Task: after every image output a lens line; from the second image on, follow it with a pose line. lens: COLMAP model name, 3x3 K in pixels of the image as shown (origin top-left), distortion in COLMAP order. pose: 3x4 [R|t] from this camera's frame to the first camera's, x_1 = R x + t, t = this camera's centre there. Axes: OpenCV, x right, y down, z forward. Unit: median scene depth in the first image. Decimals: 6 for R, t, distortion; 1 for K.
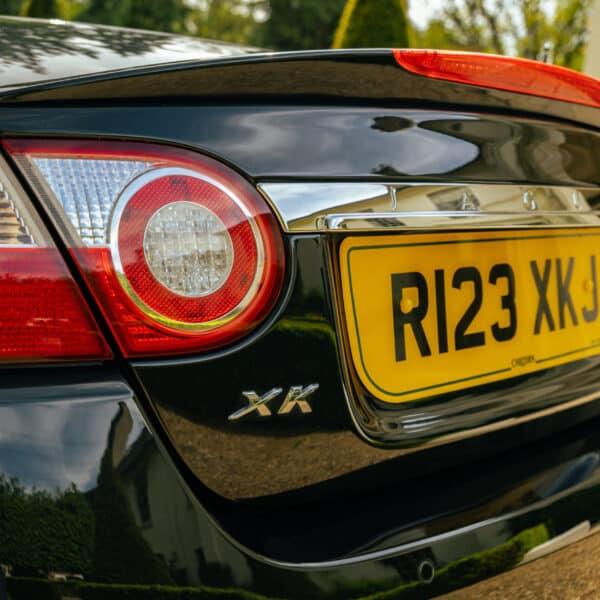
lens RADIAL K [[948.6, 0, 300.0], [0, 948.6, 300.0], [0, 0, 1]] dist [-0.002234, 0.004989]
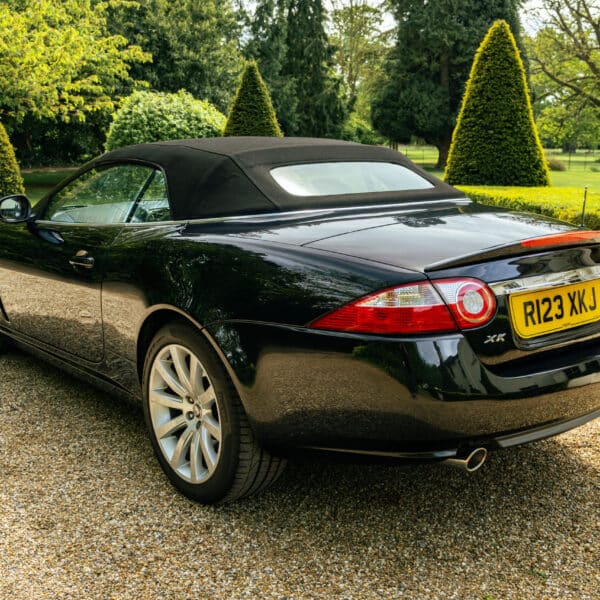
lens RADIAL K [[857.9, 0, 299.6], [0, 857.9, 323.2], [0, 0, 1]] dist [-0.029639, 0.001677]
pose [[0.986028, -0.057586, -0.156309, -0.222270], [0.064027, 0.997281, 0.036489, -0.114176], [0.153782, -0.045987, 0.987034, -2.188440]]
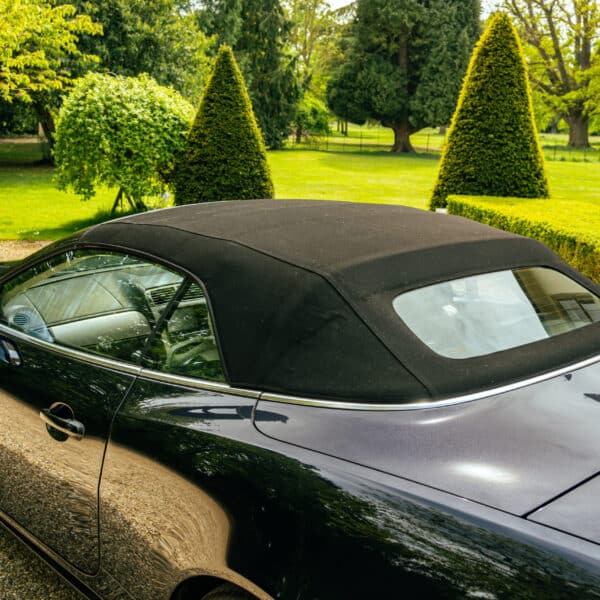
lens RADIAL K [[835.5, 0, 316.2], [0, 835.5, 308.8], [0, 0, 1]] dist [-0.026042, 0.009345]
pose [[0.997552, -0.039336, -0.057814, -0.975655], [0.043263, 0.996726, 0.068309, -0.800045], [0.054938, -0.070643, 0.995988, -0.666023]]
